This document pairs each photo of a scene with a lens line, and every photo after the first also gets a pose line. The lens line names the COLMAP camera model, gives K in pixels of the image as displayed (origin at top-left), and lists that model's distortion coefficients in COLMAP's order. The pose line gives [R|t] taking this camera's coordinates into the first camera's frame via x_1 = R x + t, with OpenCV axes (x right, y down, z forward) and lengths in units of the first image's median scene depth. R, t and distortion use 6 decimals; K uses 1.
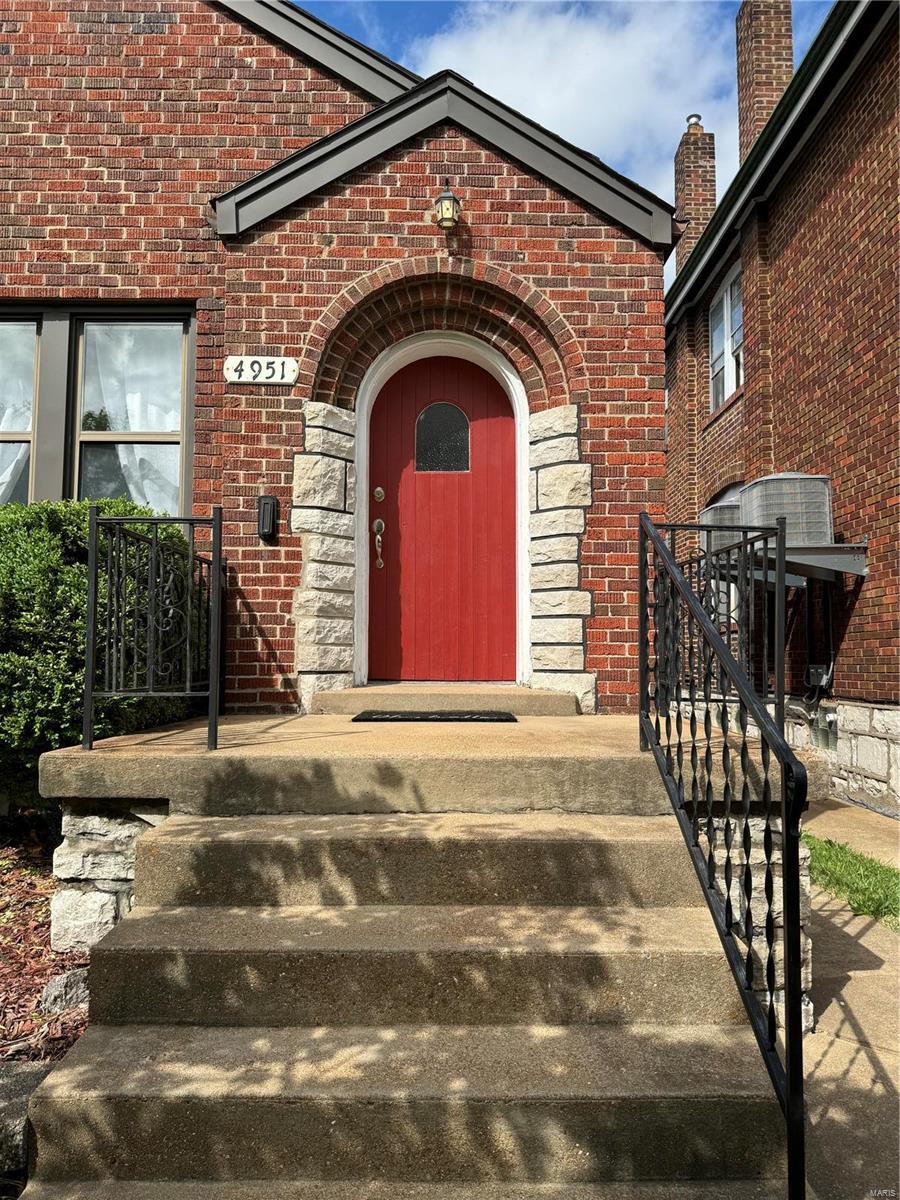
lens RADIAL K [[869.9, 0, 454.0], [0, 869.9, 607.2], [0, 0, 1]] dist [-0.004601, -0.014111]
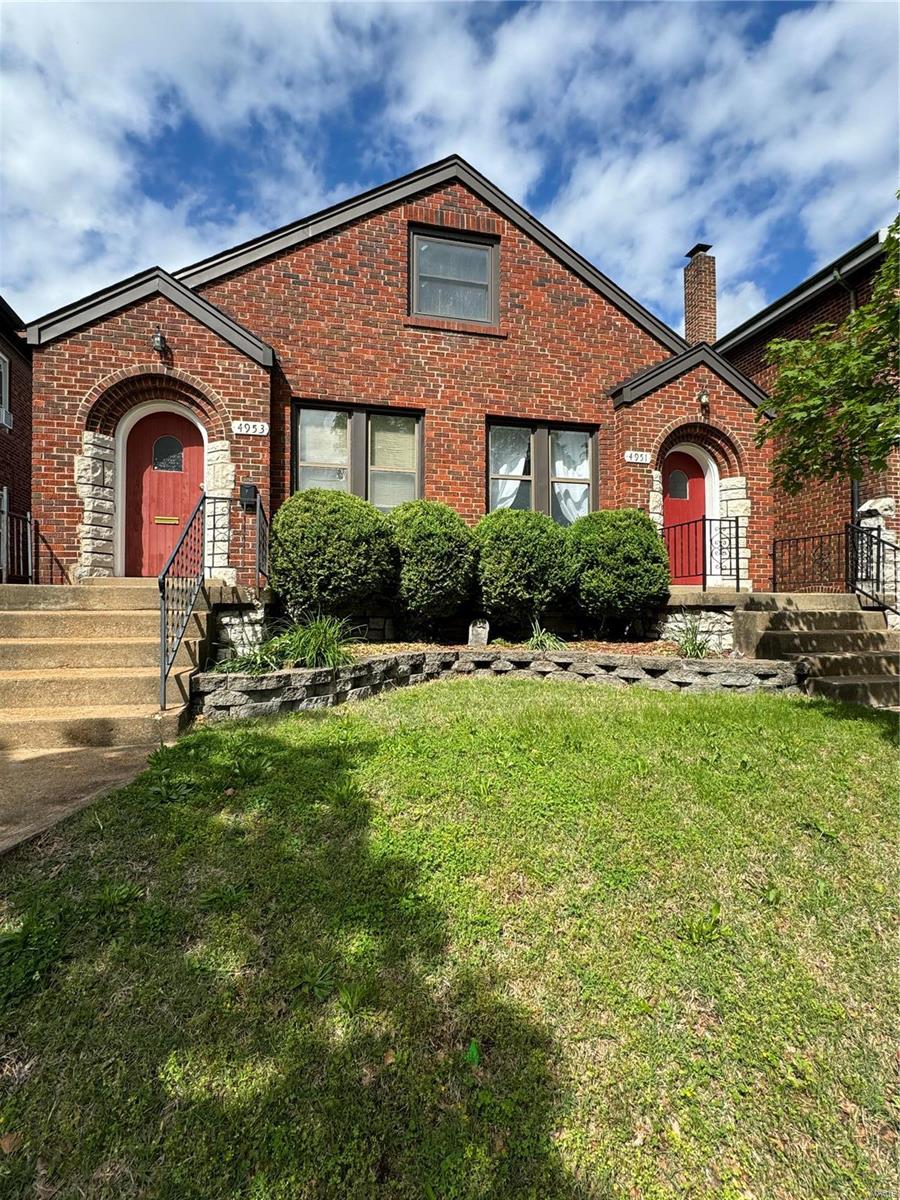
lens RADIAL K [[592.8, 0, 449.2], [0, 592.8, 595.1], [0, 0, 1]] dist [0.003741, 0.000111]
pose [[0.973667, 0.002725, 0.227958, -1.128626], [-0.011574, 0.999230, 0.037490, 0.065965], [-0.227680, -0.039141, 0.972949, -0.549887]]
